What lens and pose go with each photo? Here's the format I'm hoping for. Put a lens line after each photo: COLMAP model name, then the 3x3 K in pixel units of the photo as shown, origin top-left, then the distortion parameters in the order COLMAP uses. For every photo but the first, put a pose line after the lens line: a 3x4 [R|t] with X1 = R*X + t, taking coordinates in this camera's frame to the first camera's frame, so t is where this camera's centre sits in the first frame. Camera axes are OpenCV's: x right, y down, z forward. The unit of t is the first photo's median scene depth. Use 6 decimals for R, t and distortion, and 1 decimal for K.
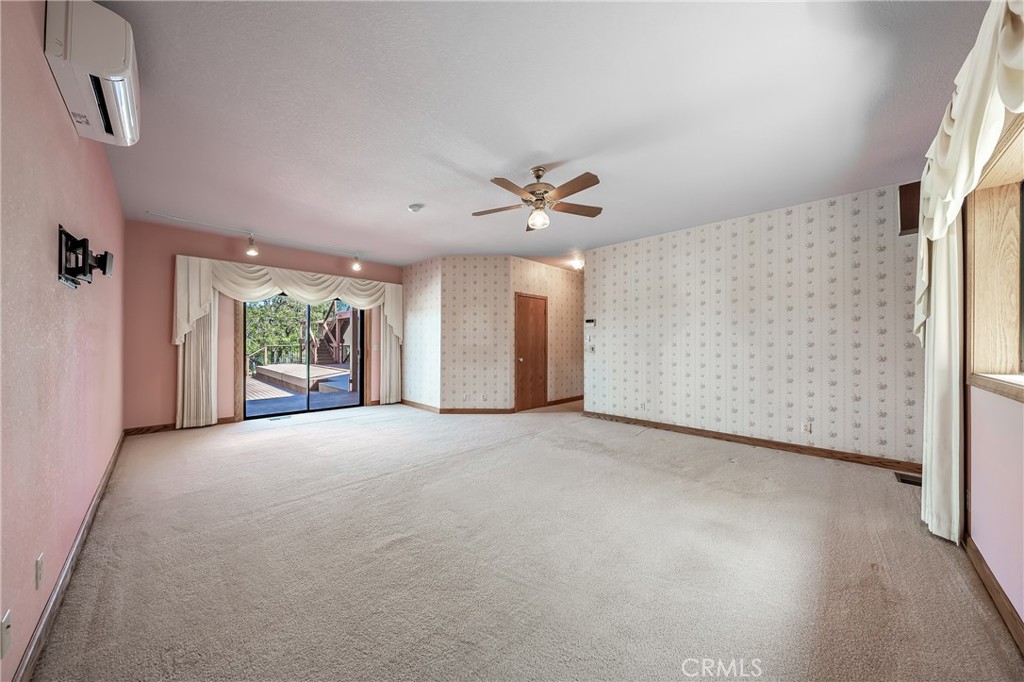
lens RADIAL K [[346.6, 0, 513.6], [0, 346.6, 342.0], [0, 0, 1]] dist [-0.004945, 0.000544]
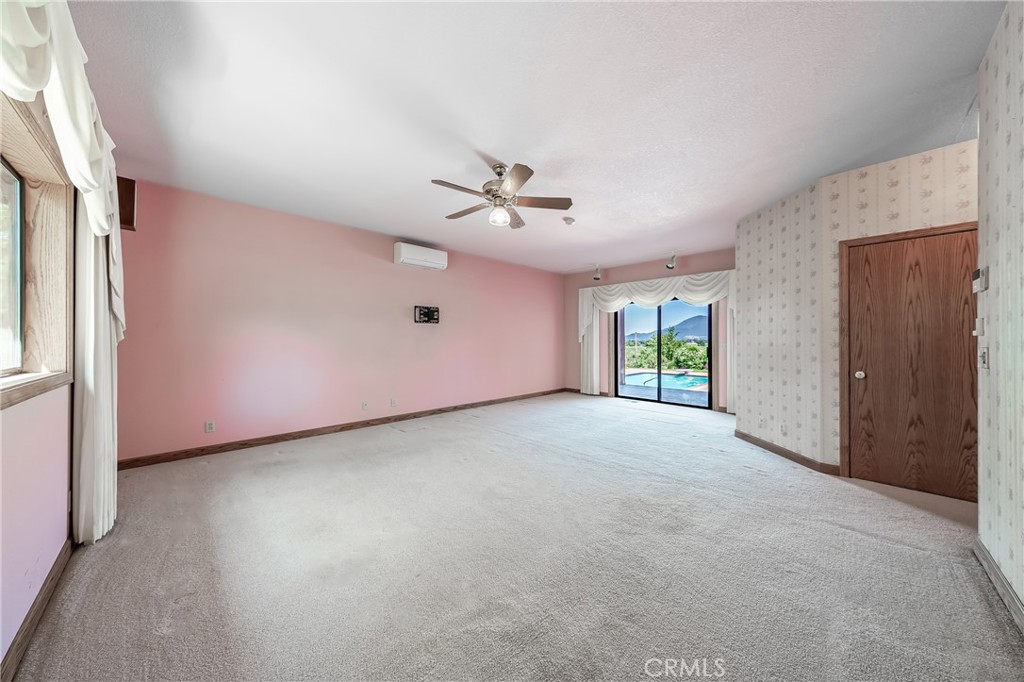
lens RADIAL K [[346.6, 0, 513.6], [0, 346.6, 340.3], [0, 0, 1]] dist [-0.004945, 0.000544]
pose [[-0.015356, -0.006167, -0.999863, 0.527542], [0.000082, 0.999981, -0.006169, 0.005363], [0.999882, -0.000177, -0.015355, 0.523803]]
